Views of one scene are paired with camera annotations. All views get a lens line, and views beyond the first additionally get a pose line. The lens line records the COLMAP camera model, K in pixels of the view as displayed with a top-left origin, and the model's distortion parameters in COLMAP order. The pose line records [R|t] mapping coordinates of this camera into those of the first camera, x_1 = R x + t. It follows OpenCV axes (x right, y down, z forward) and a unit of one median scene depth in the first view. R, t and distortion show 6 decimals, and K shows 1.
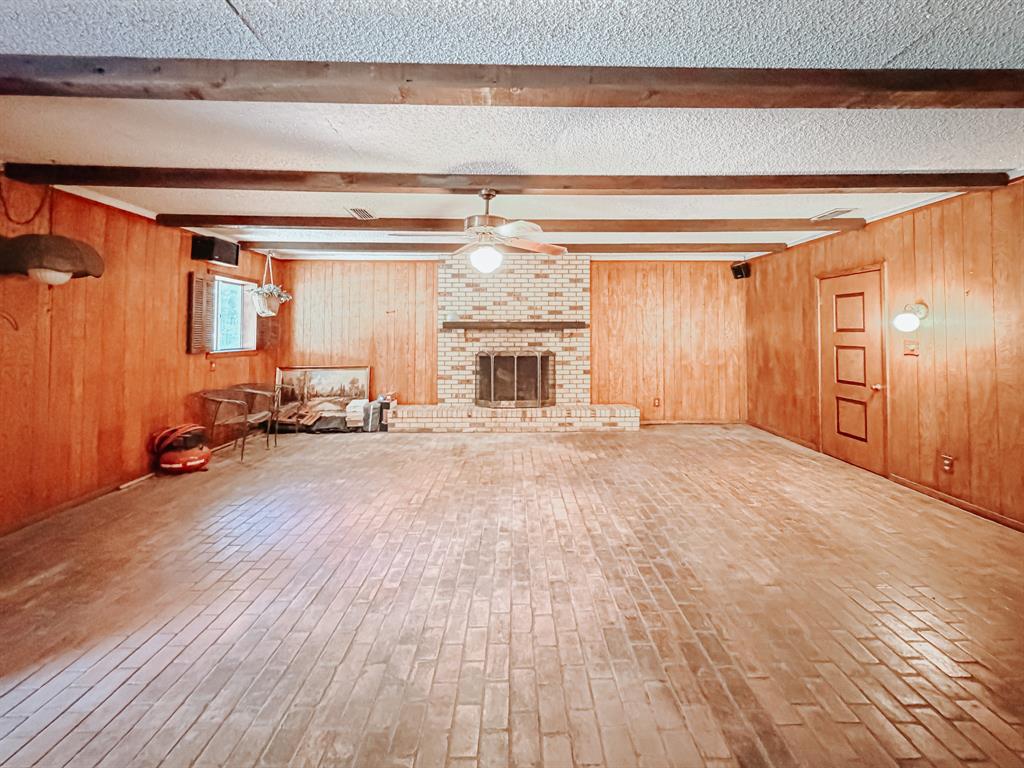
lens RADIAL K [[408.6, 0, 589.2], [0, 408.6, 323.1], [0, 0, 1]] dist [-0.002368, -0.000049]
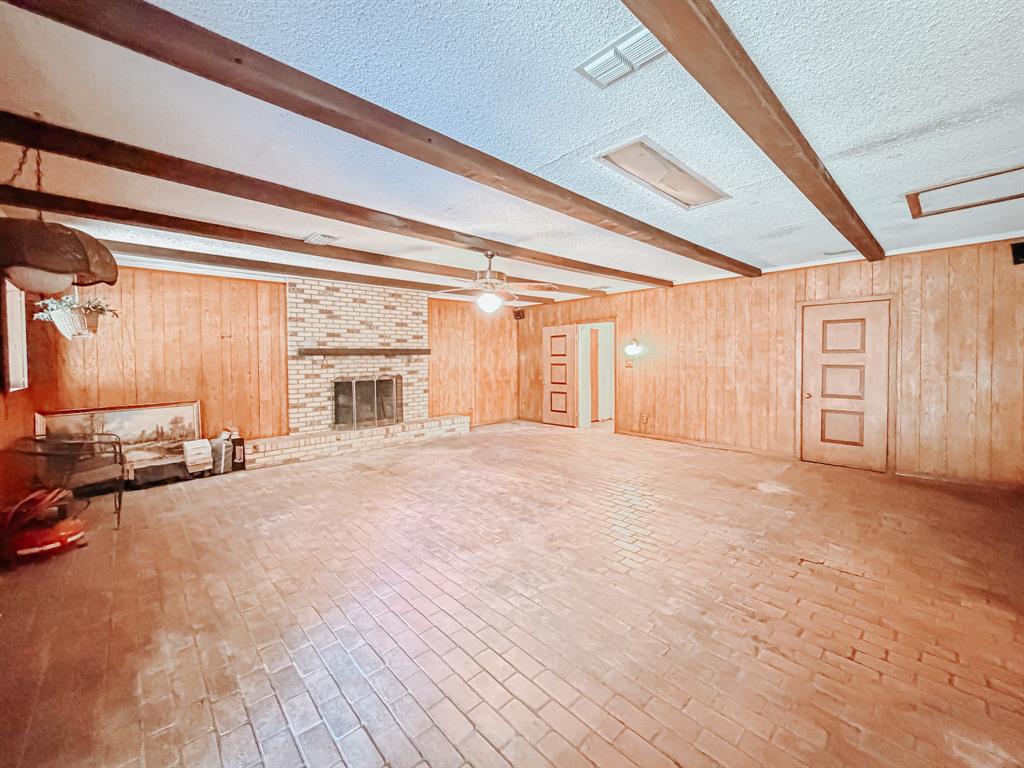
lens RADIAL K [[408.6, 0, 491.6], [0, 408.6, 366.8], [0, 0, 1]] dist [-0.002368, -0.000049]
pose [[0.762340, -0.022644, 0.646780, -0.627966], [0.000422, 0.999405, 0.034492, 0.007668], [-0.647176, -0.026021, 0.761896, -0.028395]]
